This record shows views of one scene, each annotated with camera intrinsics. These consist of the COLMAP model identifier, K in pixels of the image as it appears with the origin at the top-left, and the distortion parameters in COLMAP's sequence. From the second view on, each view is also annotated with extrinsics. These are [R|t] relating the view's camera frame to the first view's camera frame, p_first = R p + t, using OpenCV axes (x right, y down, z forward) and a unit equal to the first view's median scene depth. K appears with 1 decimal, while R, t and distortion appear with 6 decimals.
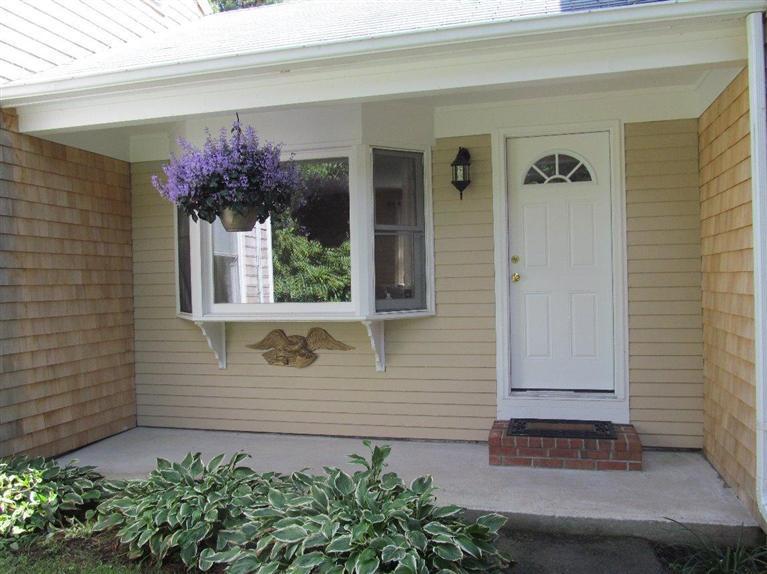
lens RADIAL K [[635.2, 0, 383.7], [0, 635.2, 285.2], [0, 0, 1]] dist [-0.051256, 0.005671]
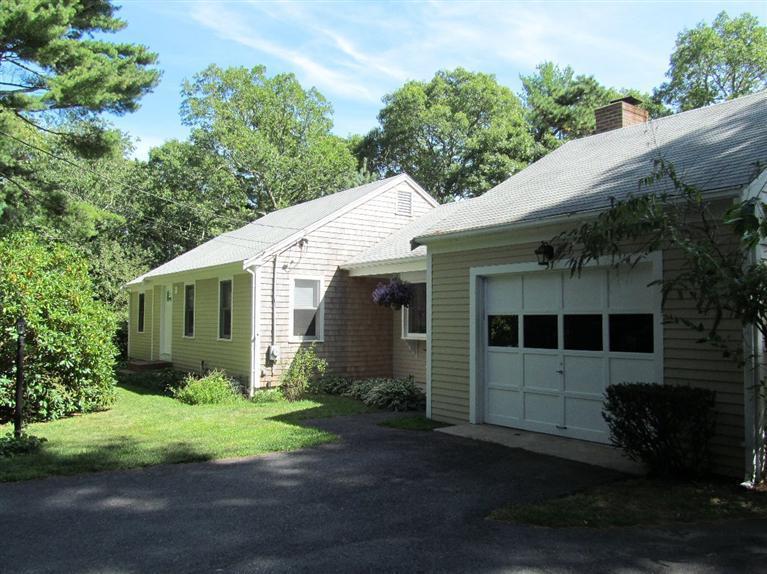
lens RADIAL K [[632.6, 0, 381.4], [0, 632.6, 289.0], [0, 0, 1]] dist [-0.057589, 0.014733]
pose [[0.778398, -0.006097, -0.627741, 1.444894], [-0.022247, 0.999057, -0.037290, -0.060094], [0.627376, 0.042992, 0.777529, -1.290277]]
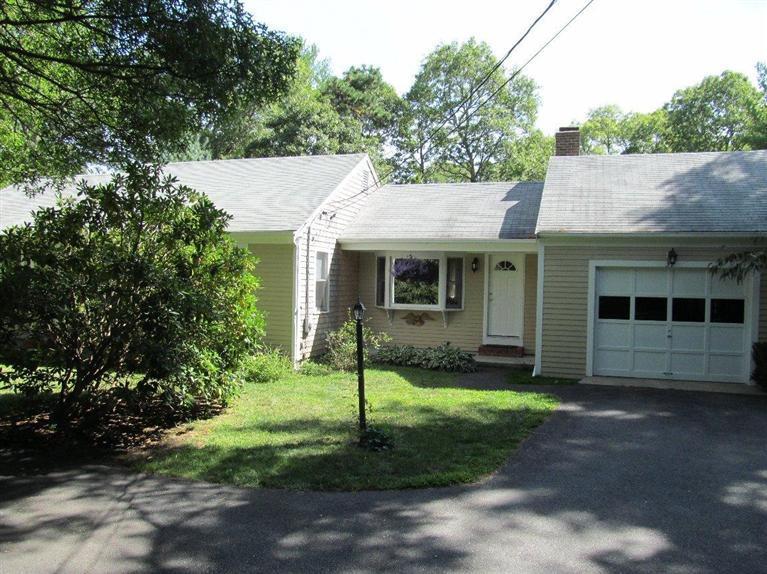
lens RADIAL K [[632.6, 0, 381.4], [0, 632.6, 289.0], [0, 0, 1]] dist [-0.057589, 0.014733]
pose [[0.997287, 0.045247, -0.058069, -0.152376], [-0.044684, 0.998941, 0.010962, -0.074904], [0.058504, -0.008338, 0.998252, -2.158069]]
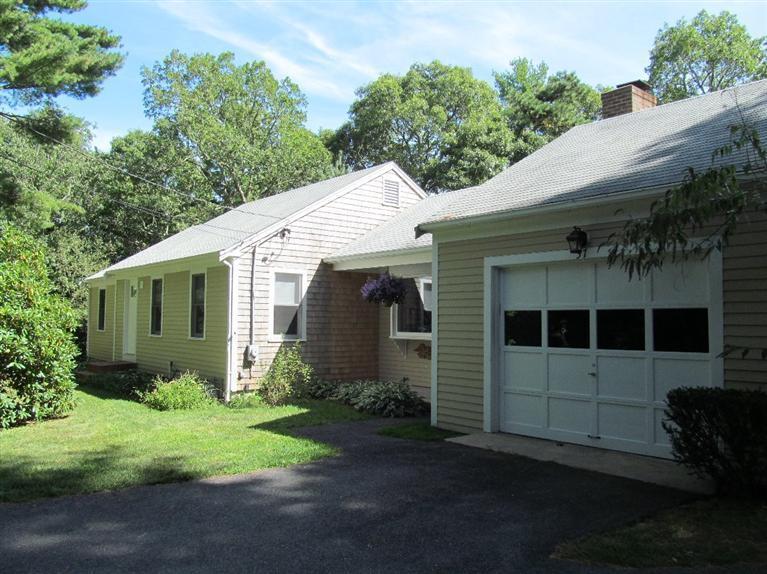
lens RADIAL K [[632.6, 0, 381.4], [0, 632.6, 289.0], [0, 0, 1]] dist [-0.057589, 0.014733]
pose [[0.814222, -0.001534, -0.580551, 1.227710], [-0.026702, 0.998839, -0.040089, -0.041883], [0.579939, 0.048143, 0.813236, -1.188035]]
